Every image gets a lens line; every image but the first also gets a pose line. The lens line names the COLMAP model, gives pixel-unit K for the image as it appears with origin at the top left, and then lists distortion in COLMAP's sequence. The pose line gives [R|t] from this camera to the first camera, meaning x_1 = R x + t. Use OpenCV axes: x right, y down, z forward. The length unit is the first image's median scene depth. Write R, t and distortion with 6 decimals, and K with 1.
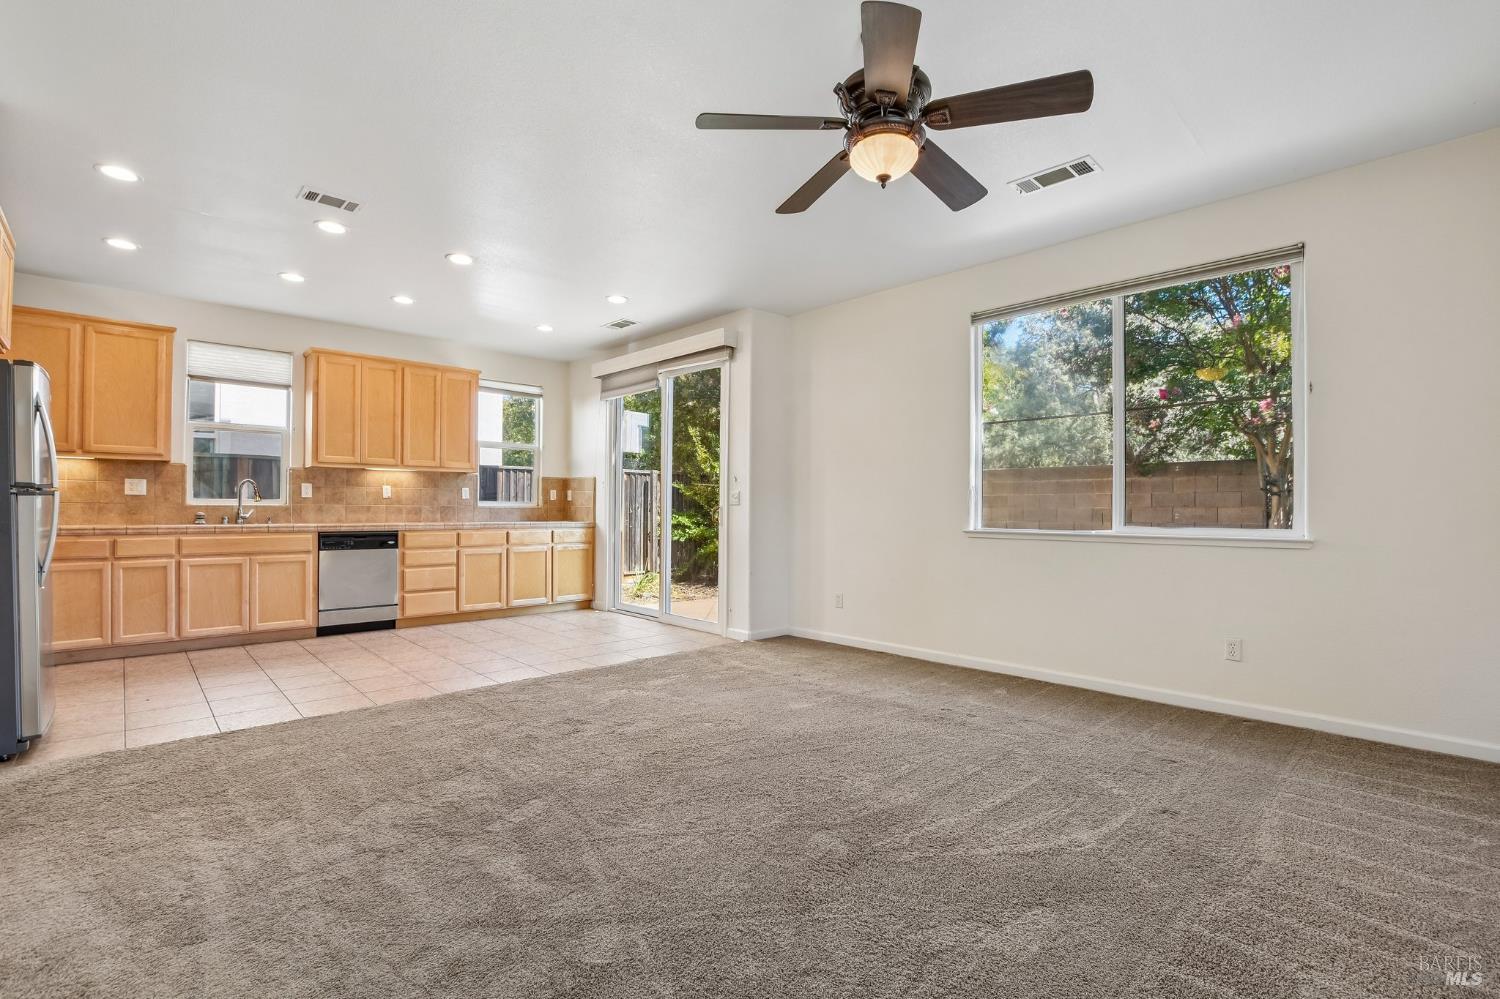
lens RADIAL K [[672.5, 0, 749.3], [0, 672.5, 500.8], [0, 0, 1]] dist [-0.029240, 0.000935]
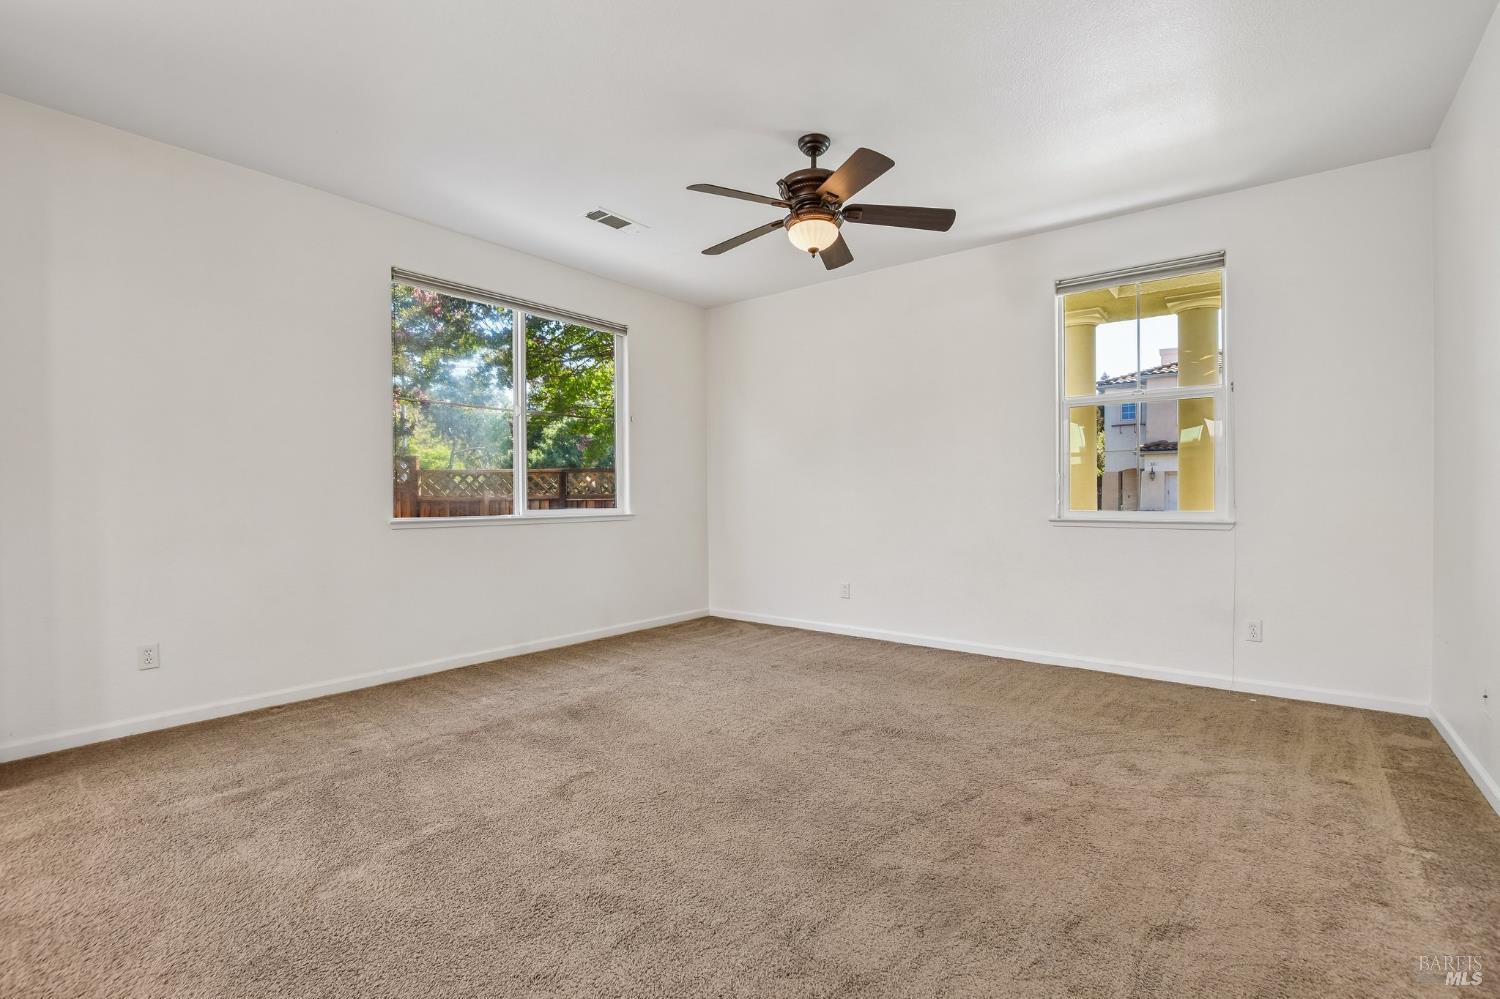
lens RADIAL K [[667.2, 0, 750.0], [0, 667.2, 499.5], [0, 0, 1]] dist [-0.016273, 0.000039]
pose [[-0.129472, -0.008843, 0.991544, -0.442215], [-0.008649, 0.999932, 0.007789, 0.004536], [-0.991545, -0.007568, -0.129540, 0.511477]]
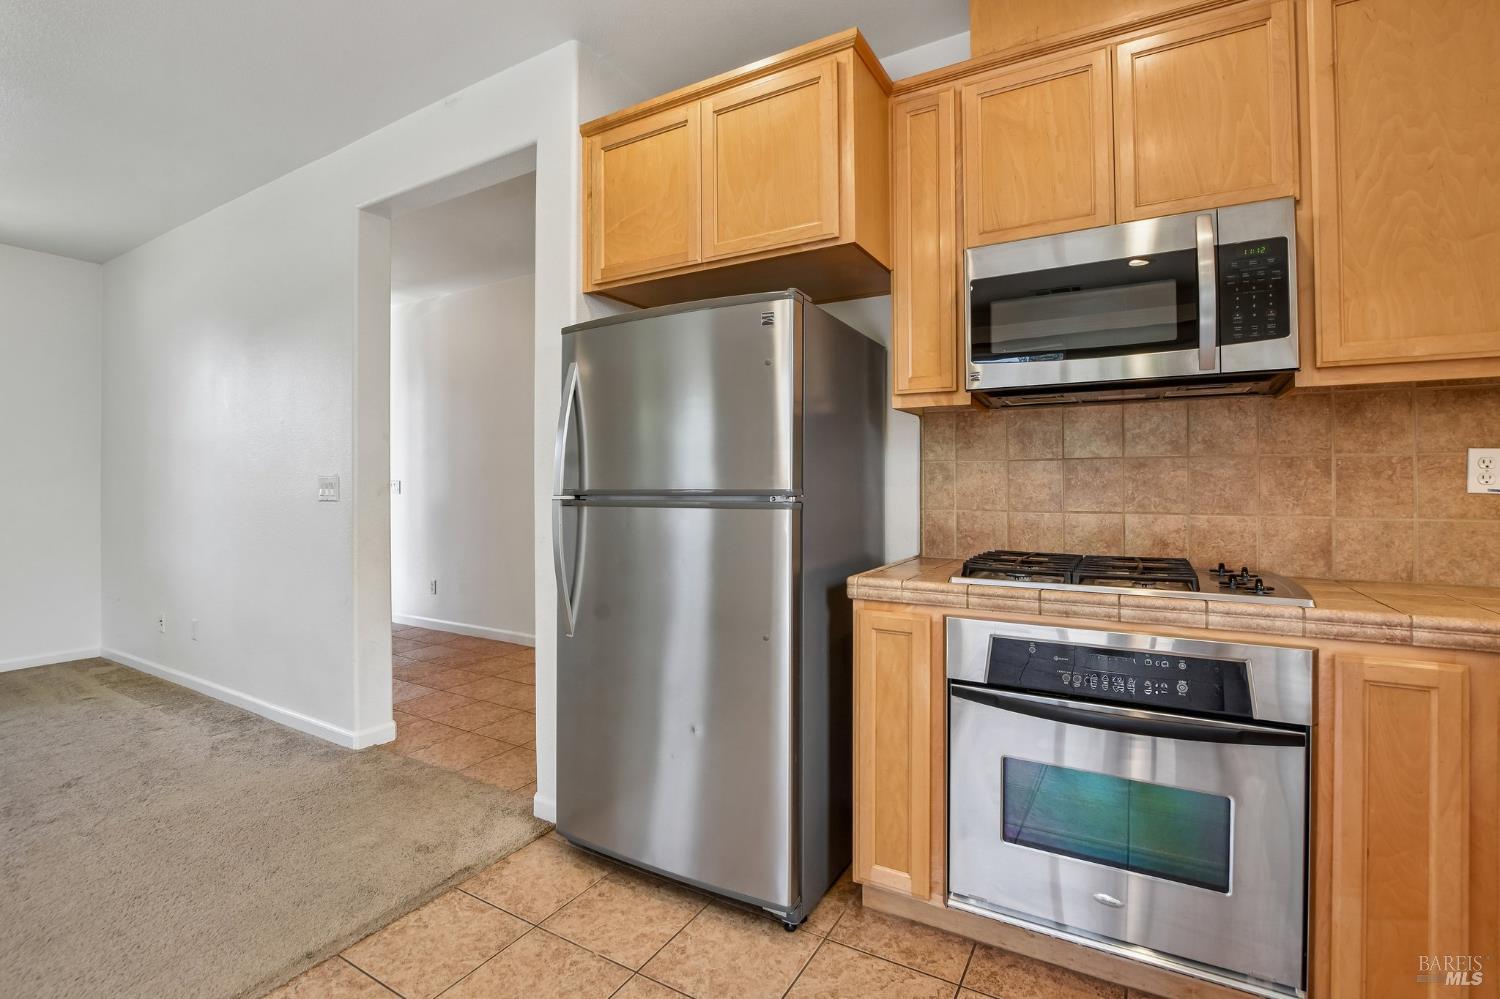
lens RADIAL K [[675.2, 0, 752.1], [0, 675.2, 477.3], [0, 0, 1]] dist [-0.029968, 0.000224]
pose [[-0.962109, -0.002742, -0.272650, -0.516400], [0.002619, 0.999810, -0.019297, -0.012320], [0.272651, -0.019279, -0.961920, 0.850730]]
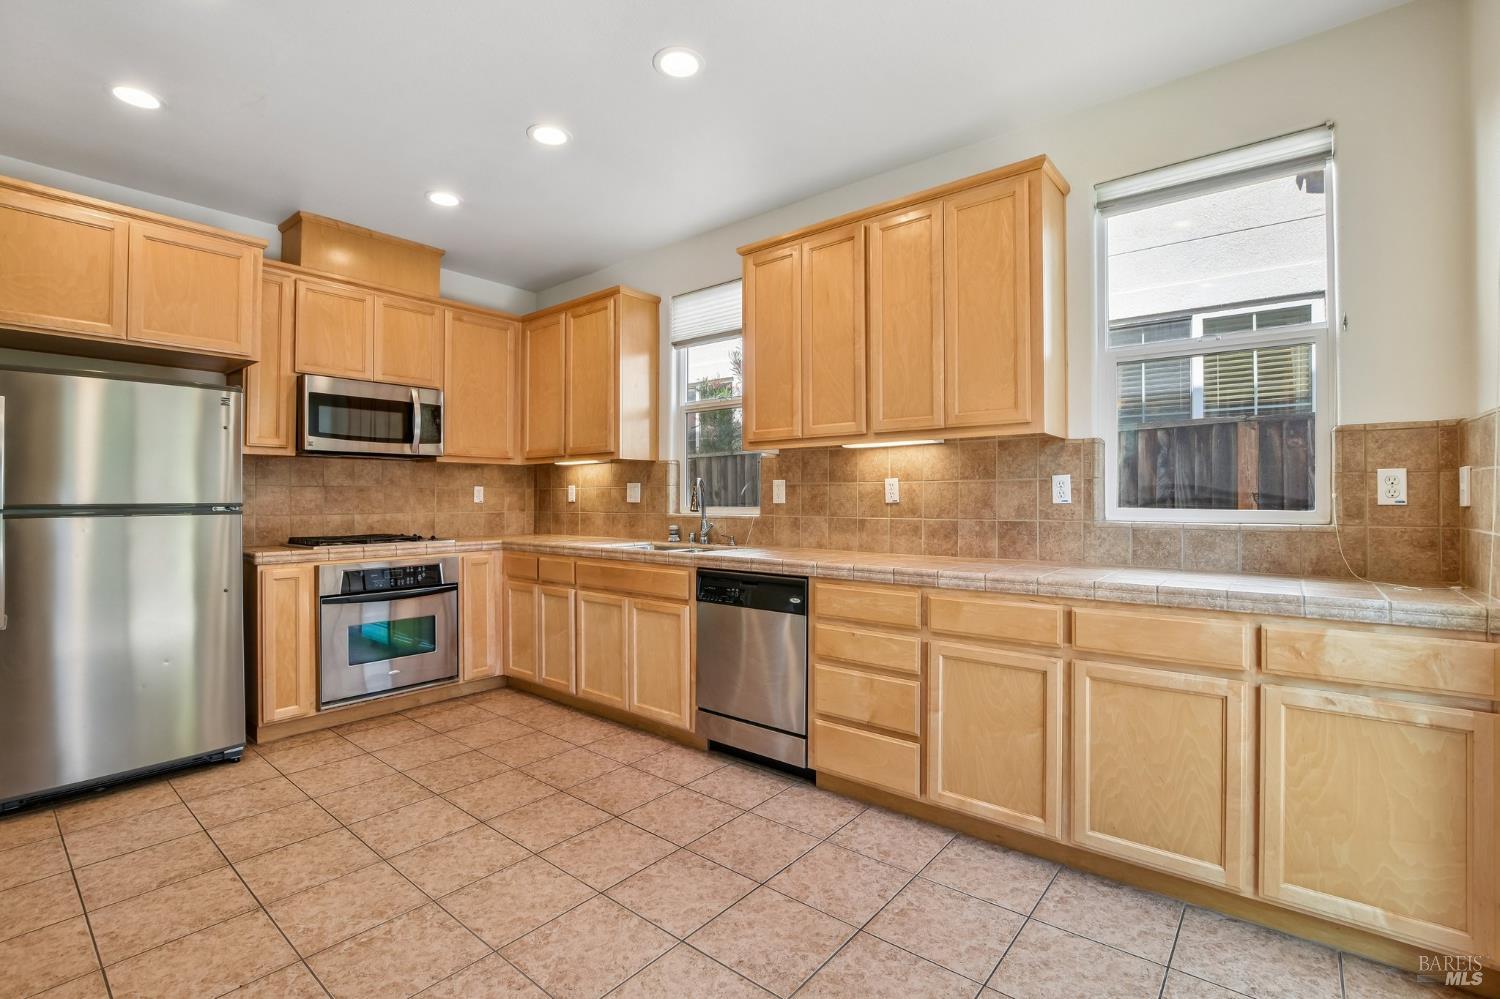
lens RADIAL K [[671.0, 0, 752.8], [0, 671.0, 495.9], [0, 0, 1]] dist [-0.032808, 0.000070]
pose [[0.116515, -0.006850, -0.993165, -0.070099], [0.014679, 0.999879, -0.005174, -0.009161], [0.993080, -0.013976, 0.116601, 0.899351]]
